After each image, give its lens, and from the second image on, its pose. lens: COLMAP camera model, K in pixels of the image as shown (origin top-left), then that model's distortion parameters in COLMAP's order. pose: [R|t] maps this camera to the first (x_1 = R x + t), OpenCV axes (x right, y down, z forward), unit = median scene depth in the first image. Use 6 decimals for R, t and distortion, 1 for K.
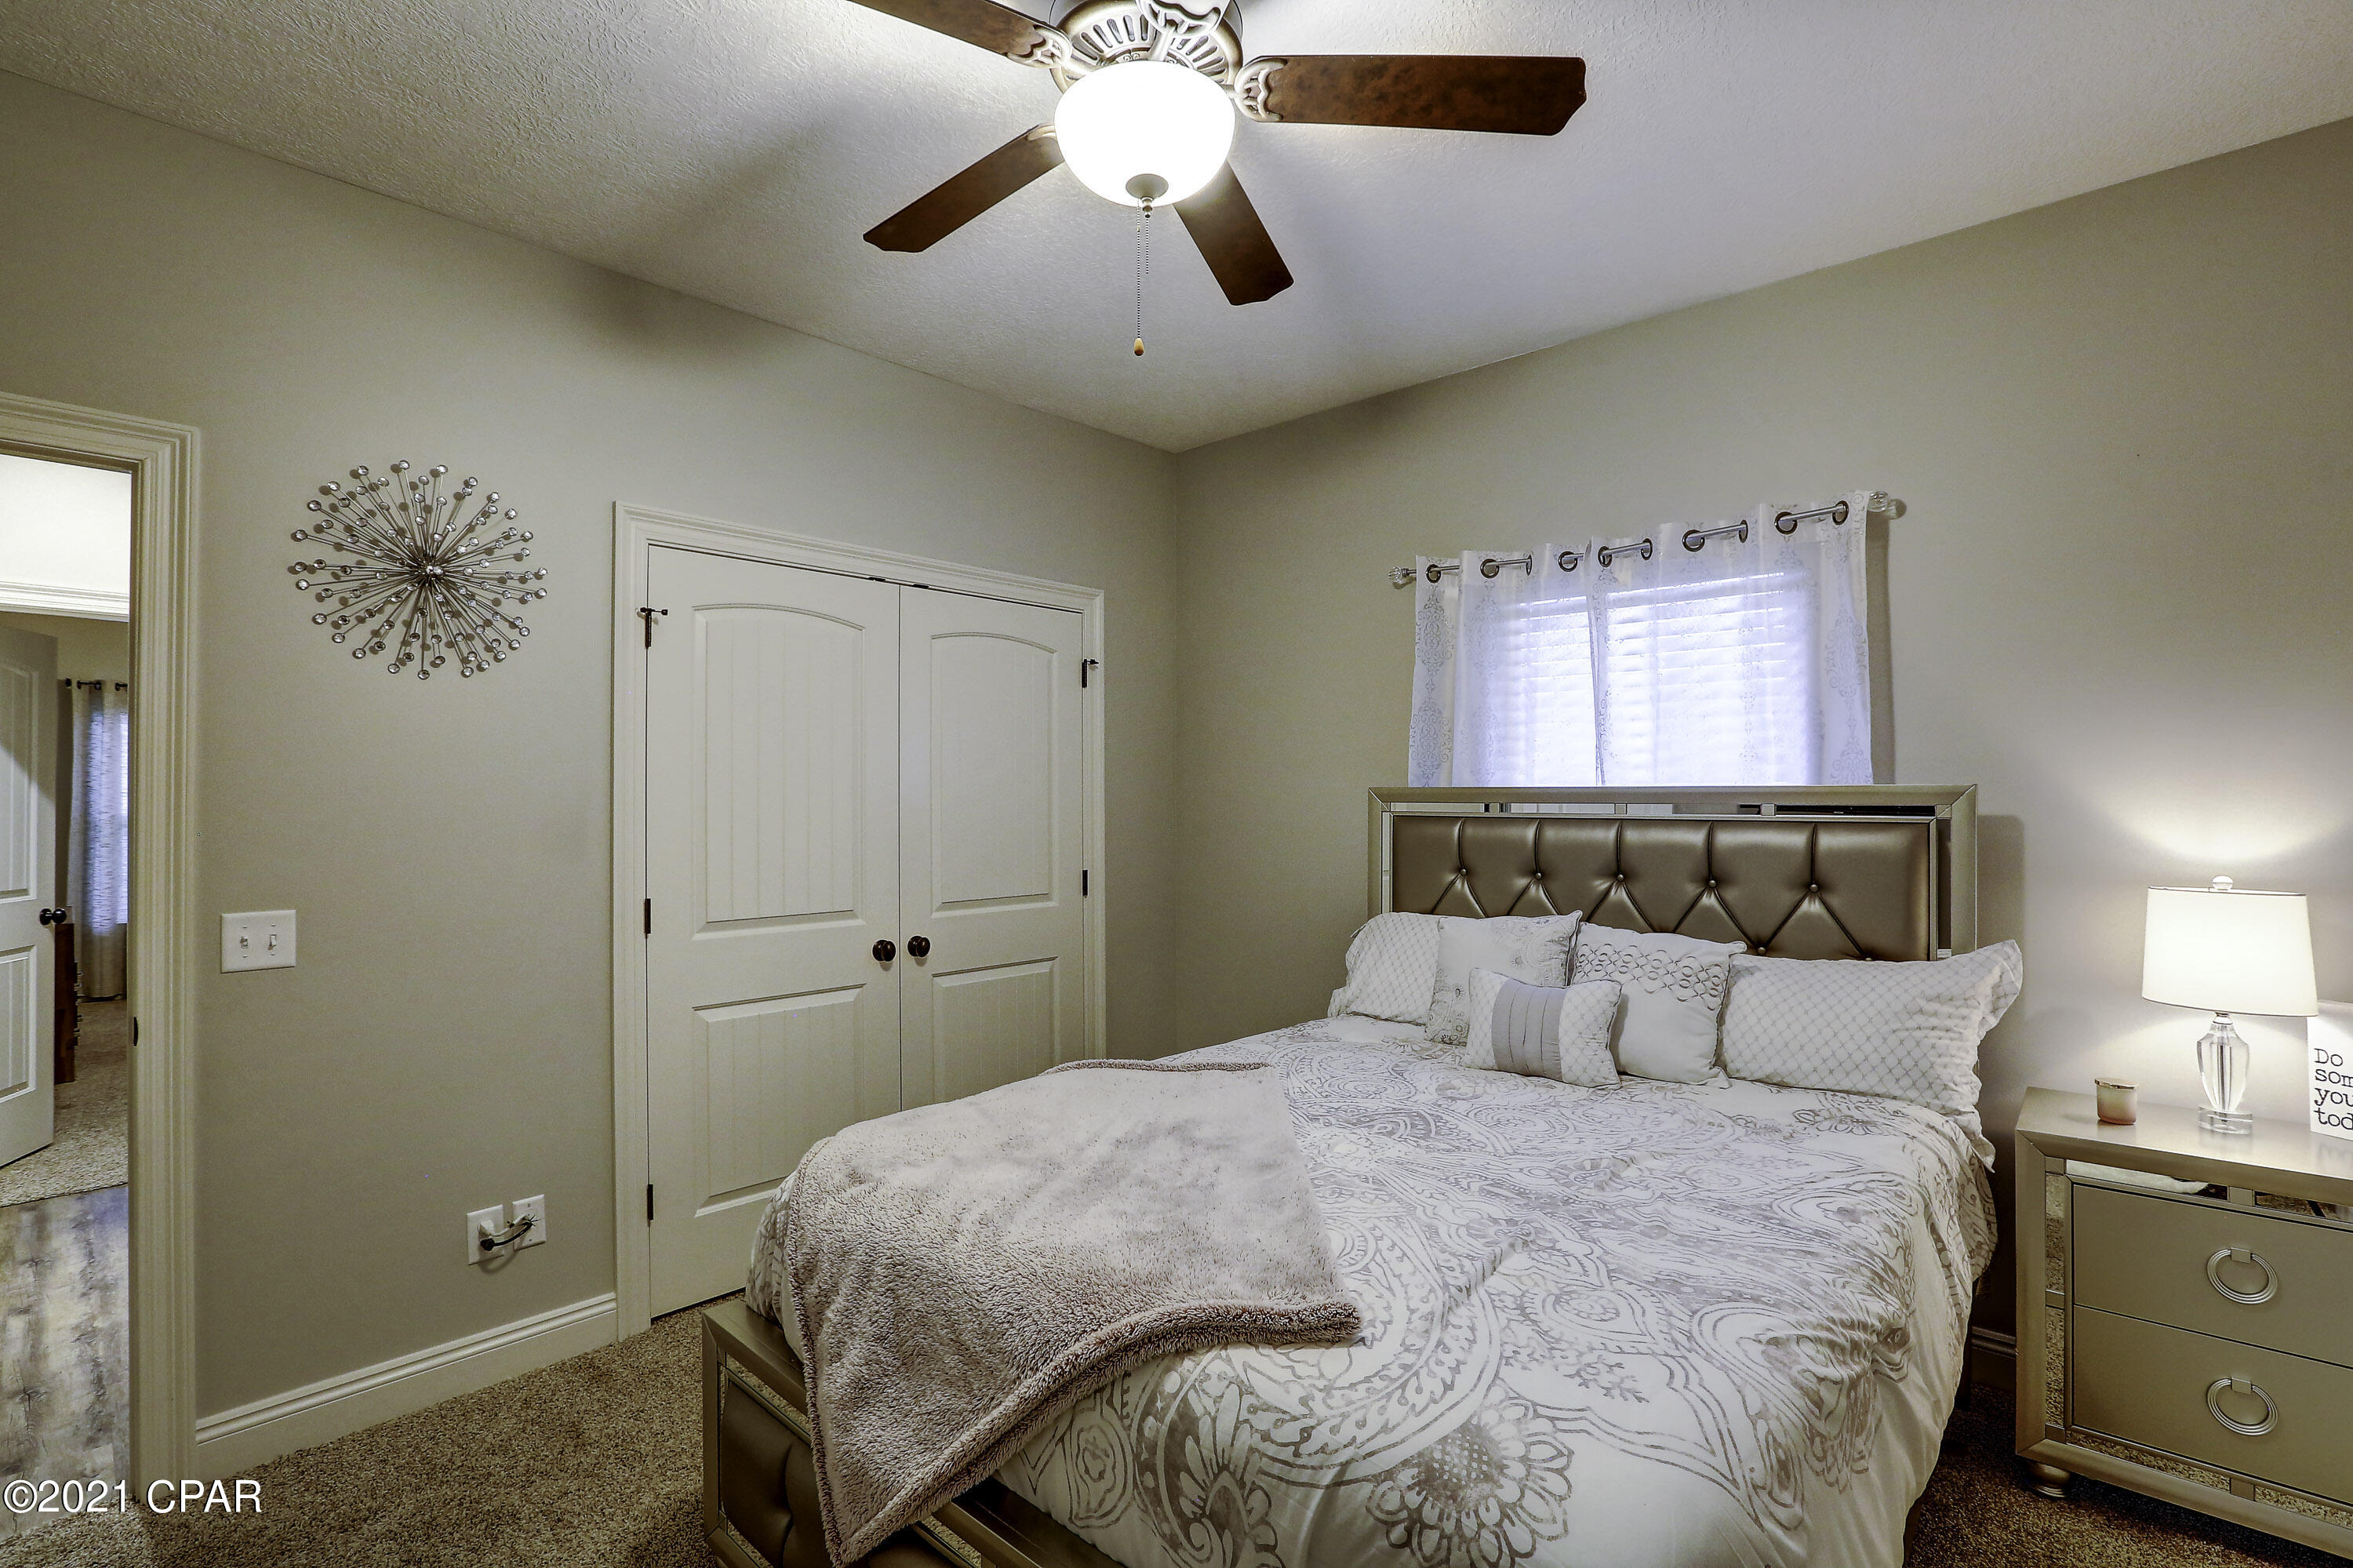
lens RADIAL K [[1077.6, 0, 1173.4], [0, 1077.6, 788.0], [0, 0, 1]] dist [-0.046903, 0.016629]
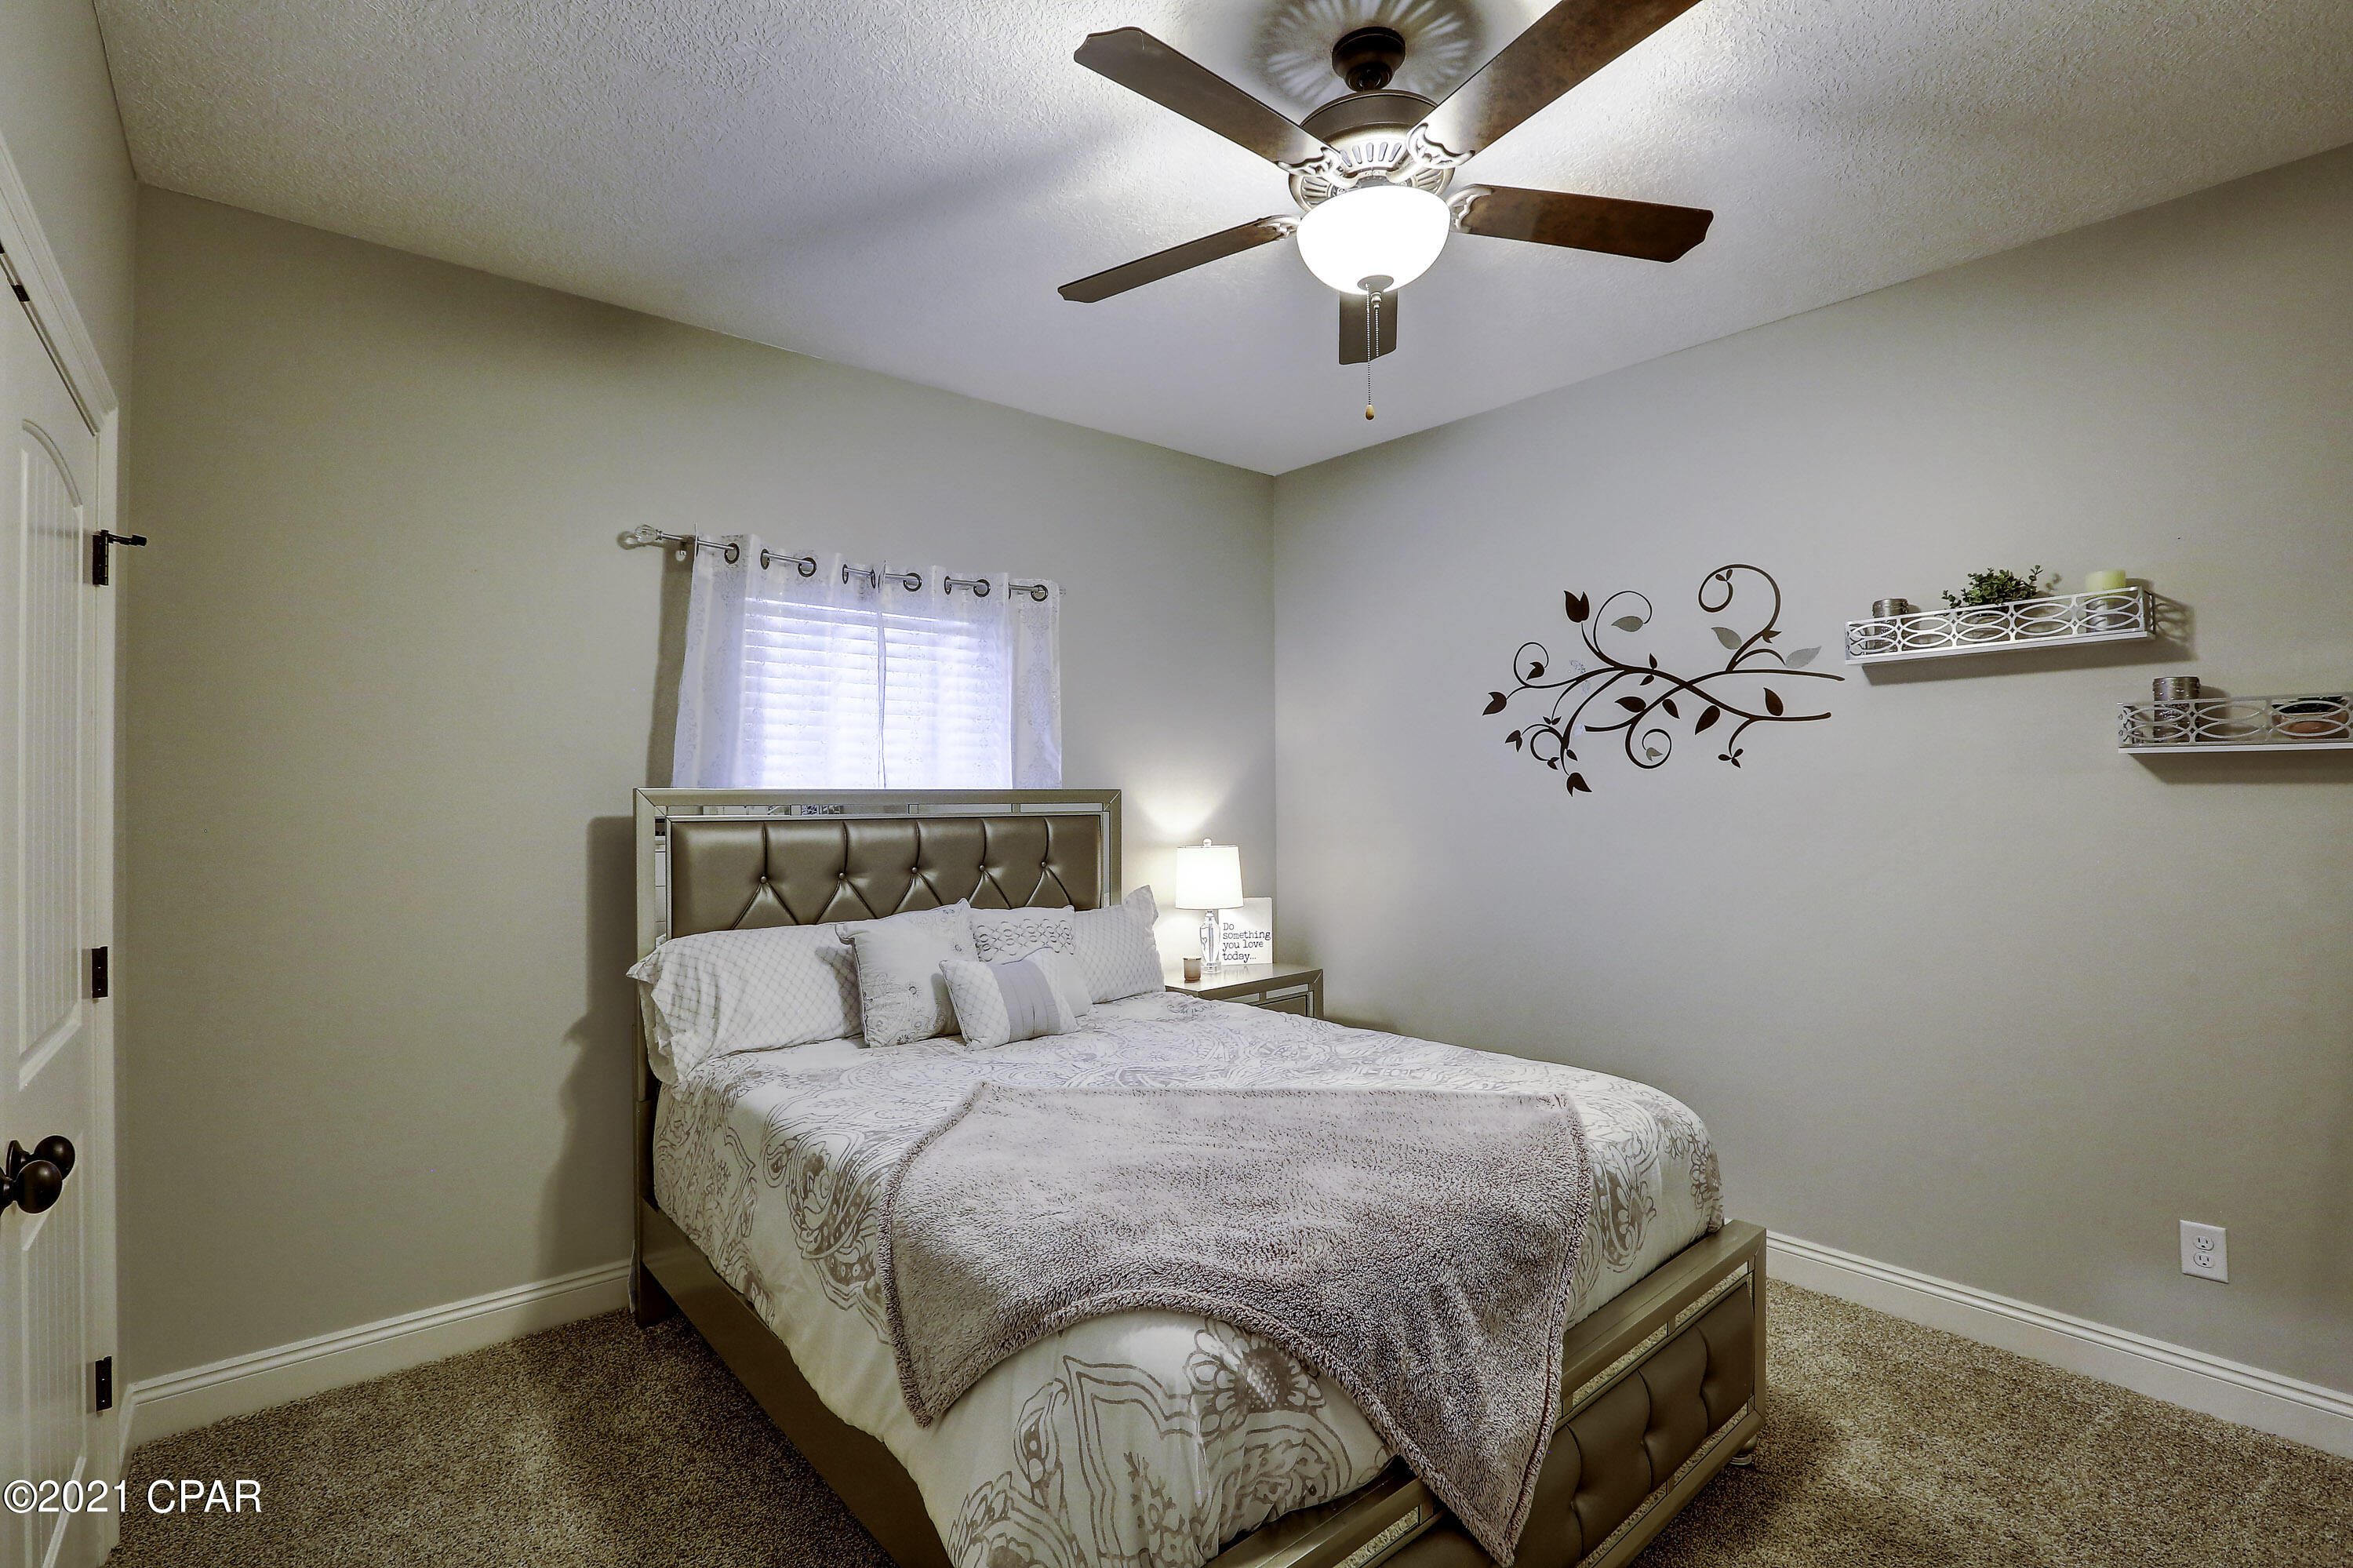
lens RADIAL K [[1077.6, 0, 1180.5], [0, 1077.6, 784.4], [0, 0, 1]] dist [-0.046903, 0.016629]
pose [[0.113592, 0.011165, 0.993465, -0.646872], [-0.005276, 0.999930, -0.010635, 0.003588], [-0.993513, -0.004033, 0.113643, 0.564732]]
